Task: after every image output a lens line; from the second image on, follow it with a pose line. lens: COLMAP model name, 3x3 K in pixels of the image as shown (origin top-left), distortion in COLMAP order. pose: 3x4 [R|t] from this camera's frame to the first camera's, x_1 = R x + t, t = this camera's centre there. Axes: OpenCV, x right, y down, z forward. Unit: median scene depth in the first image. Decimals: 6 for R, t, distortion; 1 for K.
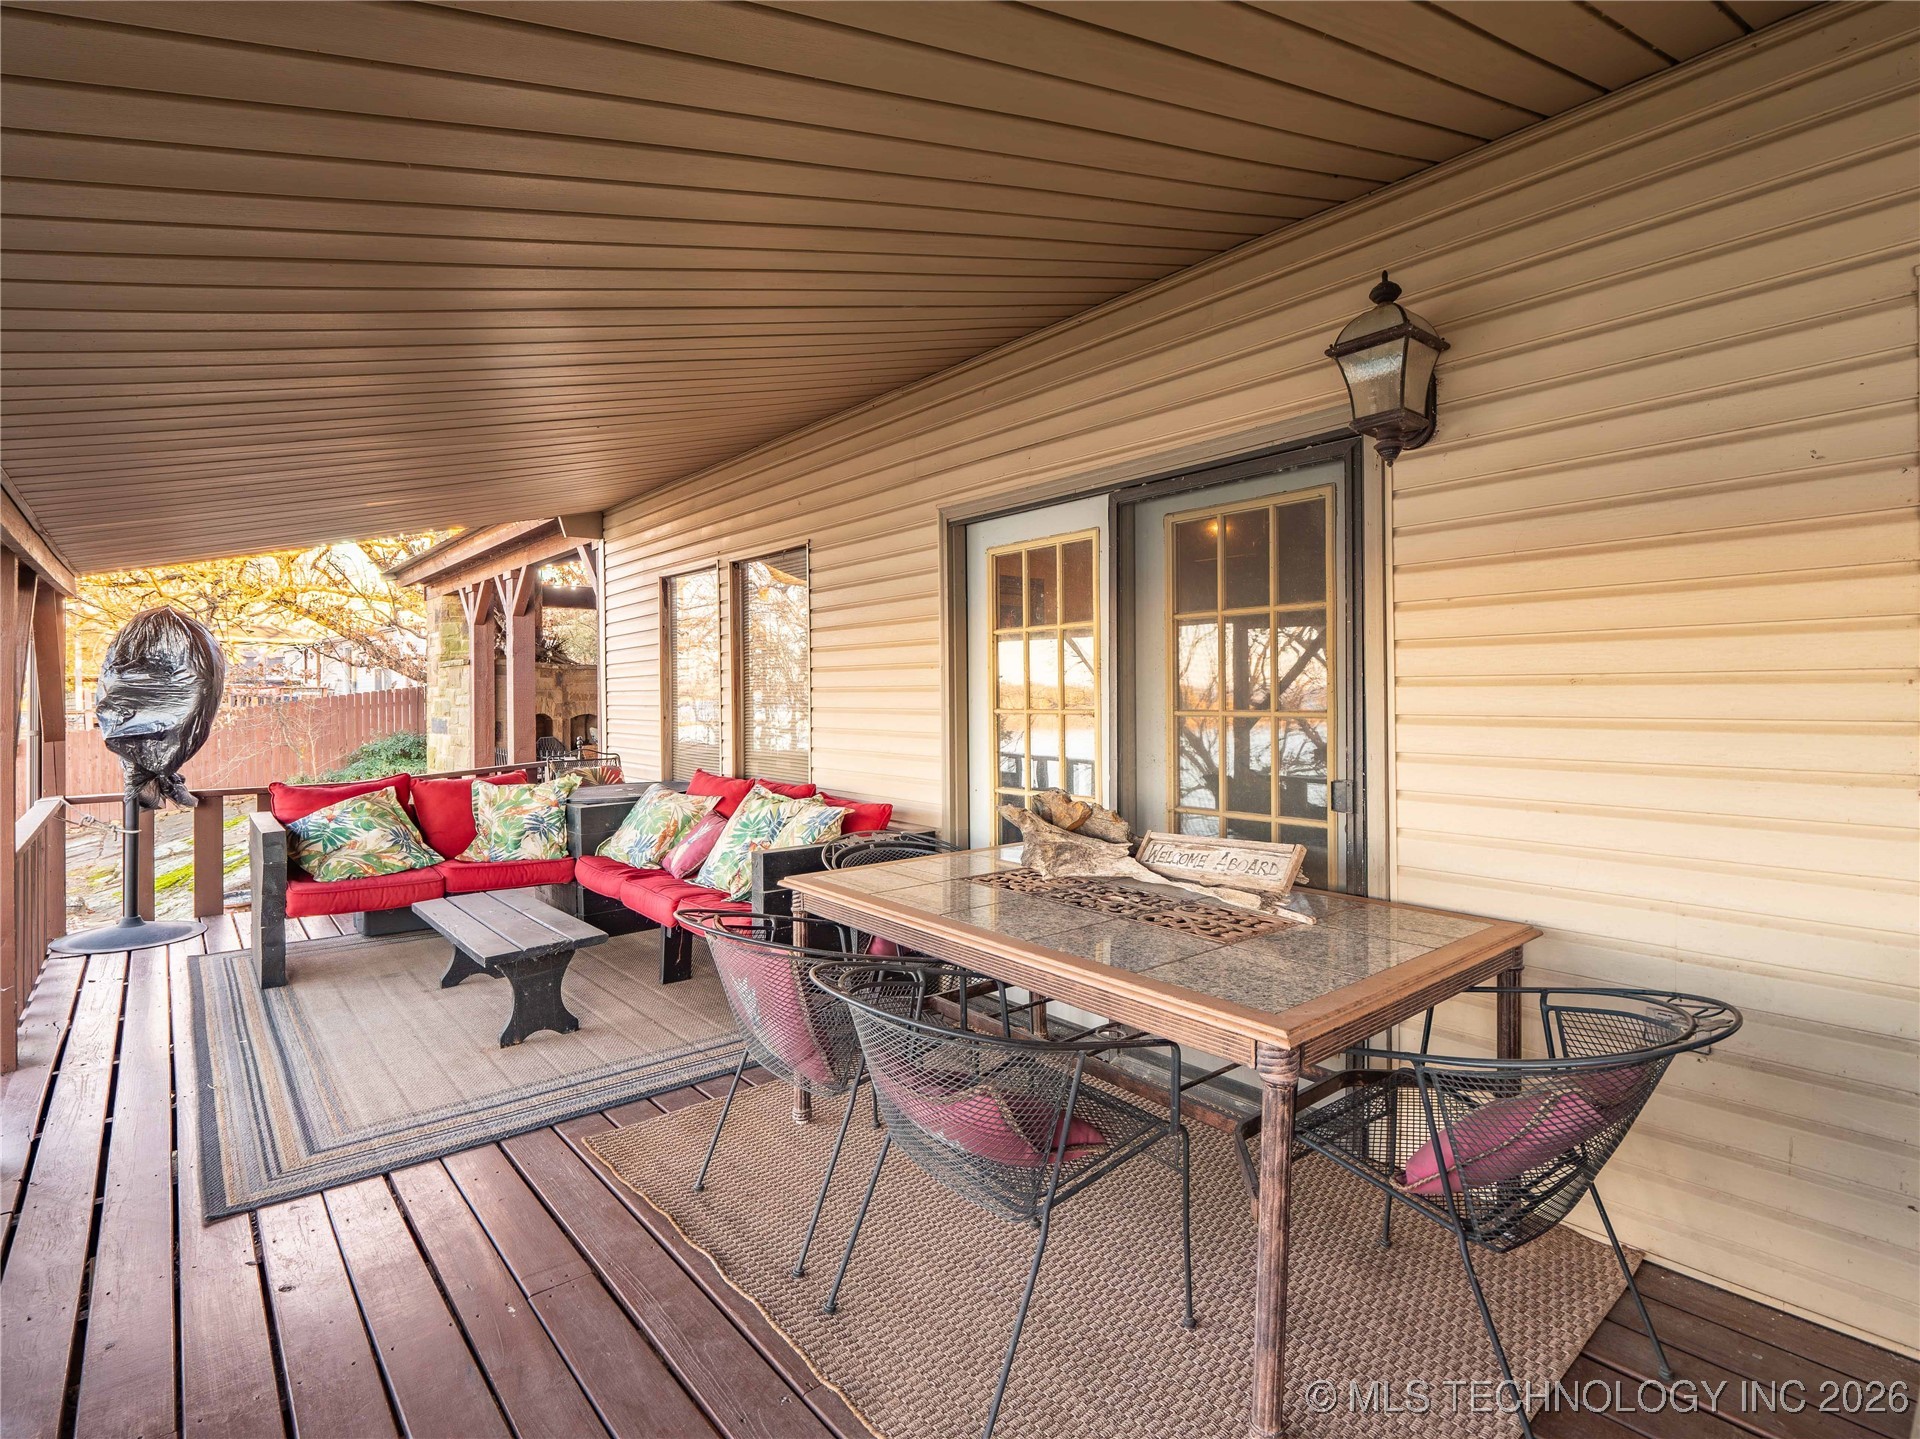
lens RADIAL K [[937.5, 0, 959.4], [0, 937.5, 691.4], [0, 0, 1]] dist [0.001760, -0.000093]
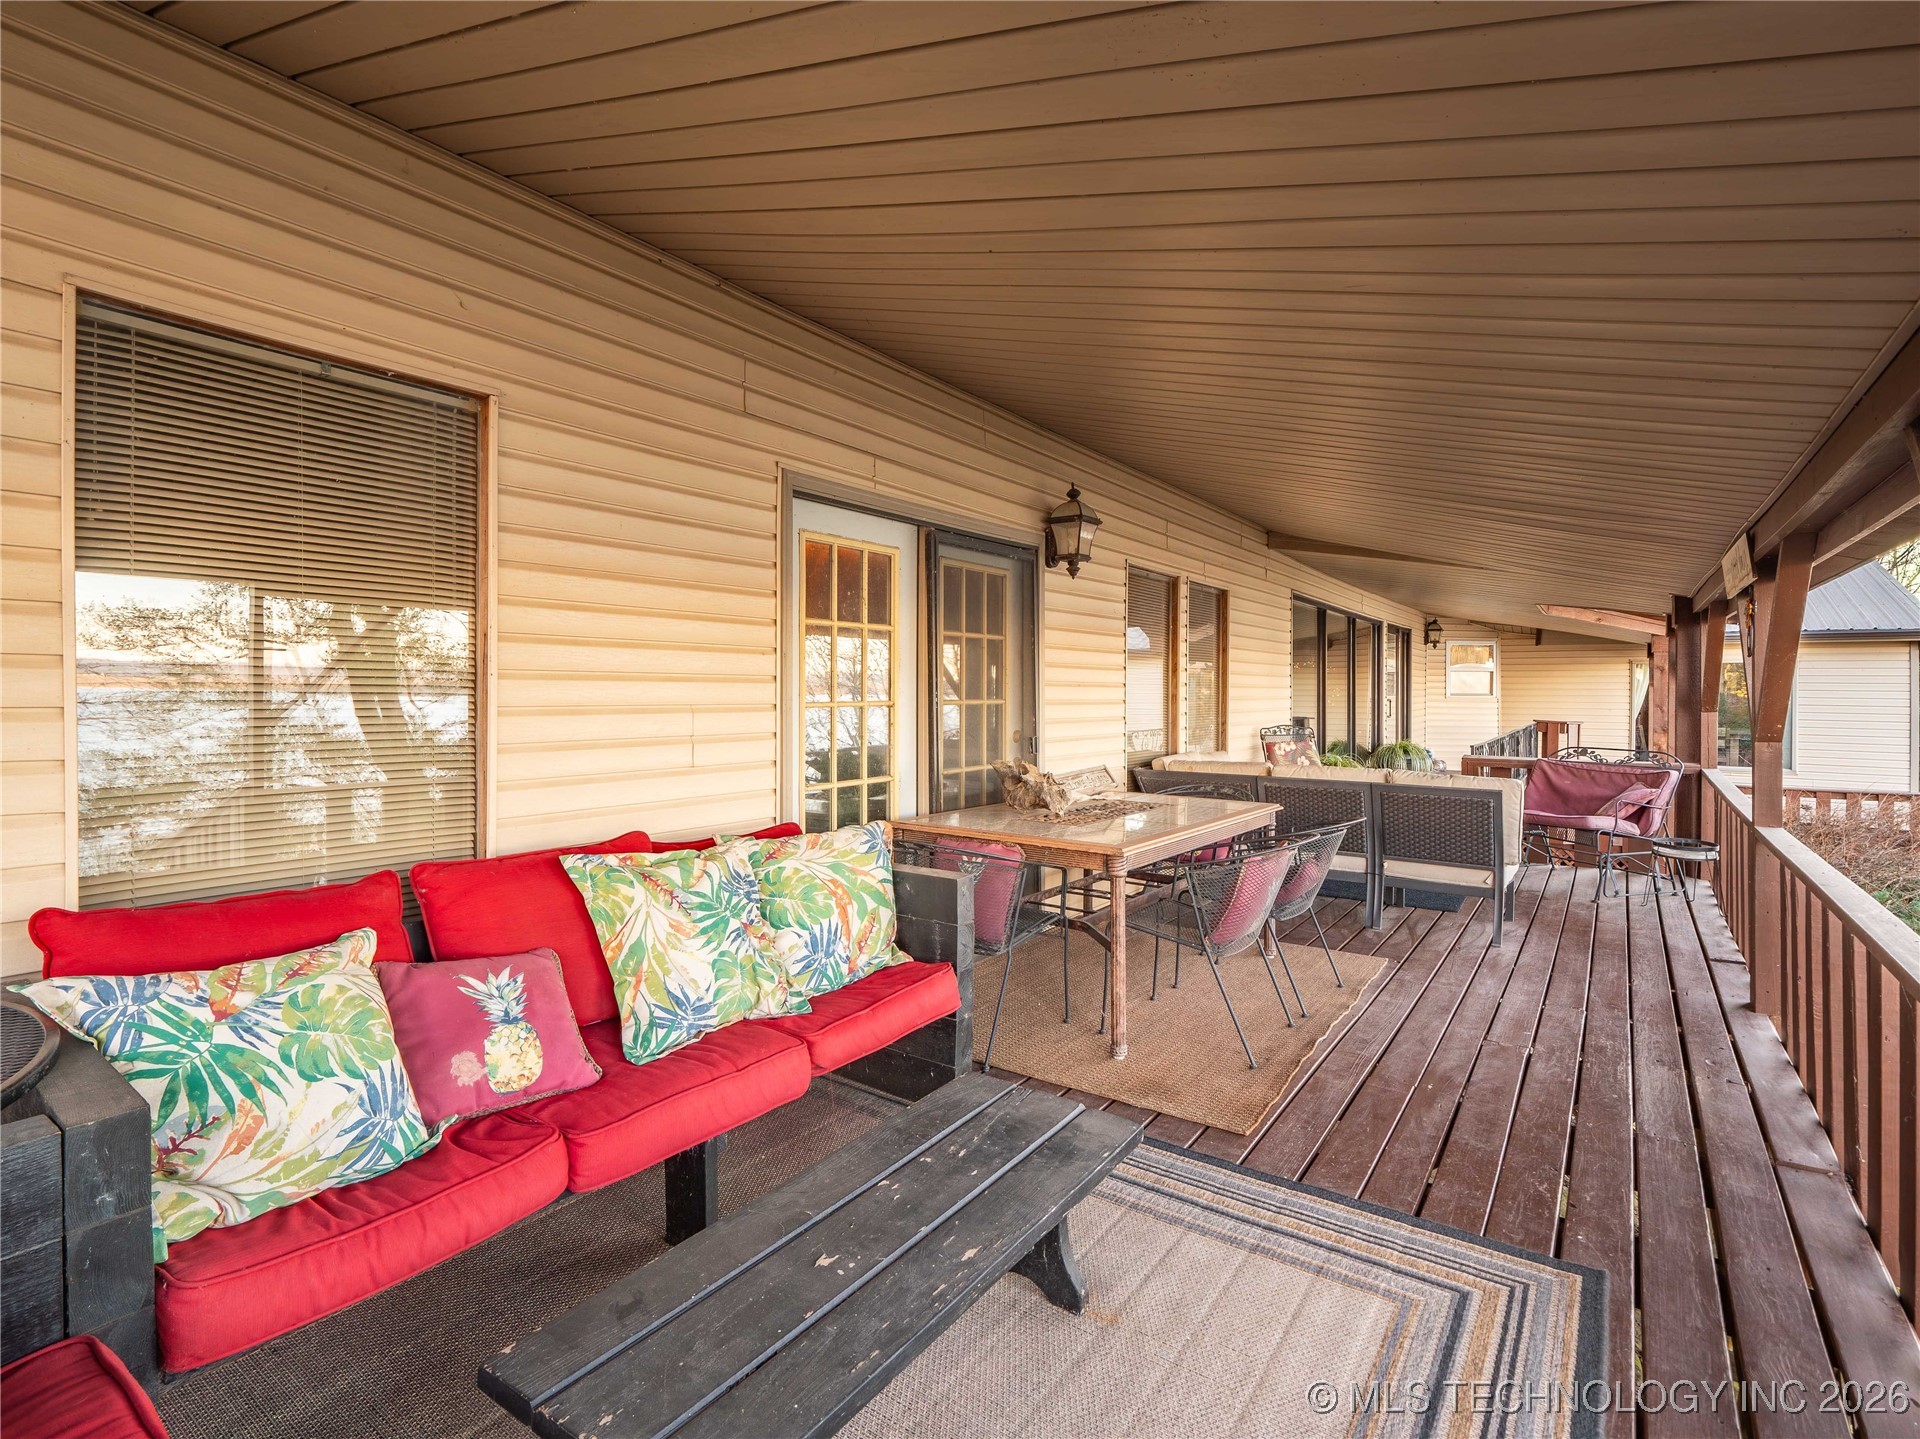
lens RADIAL K [[937.5, 0, 959.4], [0, 937.5, 691.4], [0, 0, 1]] dist [0.001760, -0.000093]
pose [[-0.250069, 0.010220, 0.968174, -0.734275], [-0.000410, 0.999943, -0.010661, 0.013965], [-0.968228, -0.003063, -0.250051, 0.880511]]
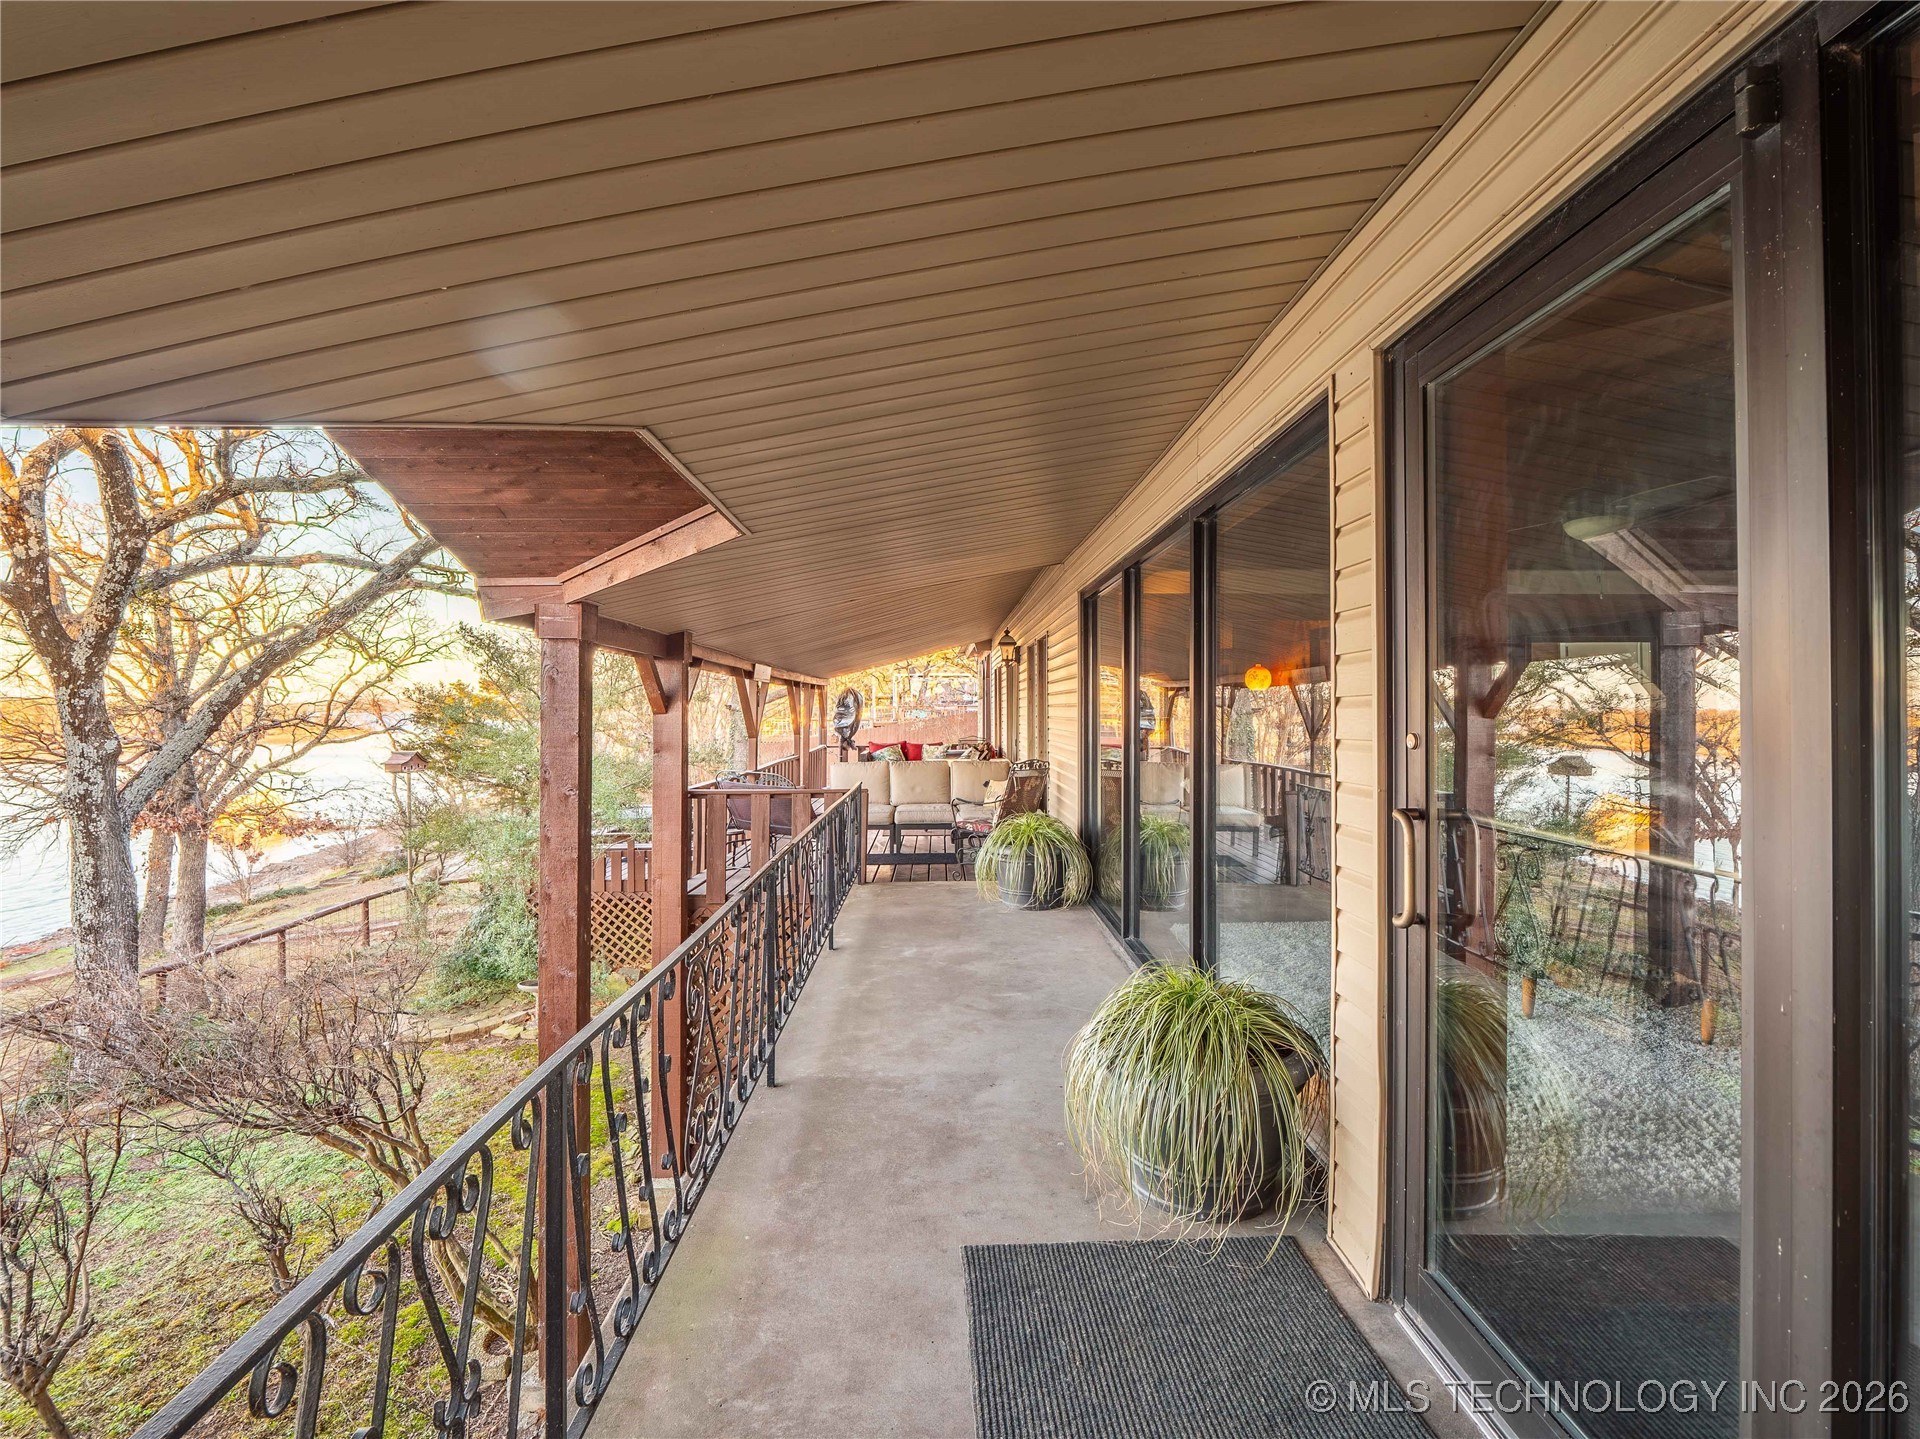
lens RADIAL K [[956.6, 0, 952.9], [0, 956.6, 693.8], [0, 0, 1]] dist [-0.005546, -0.001859]
pose [[0.772713, -0.007946, -0.634706, 1.600230], [-0.000034, 0.999921, -0.012560, -0.028741], [0.634756, 0.009727, 0.772652, -1.385491]]
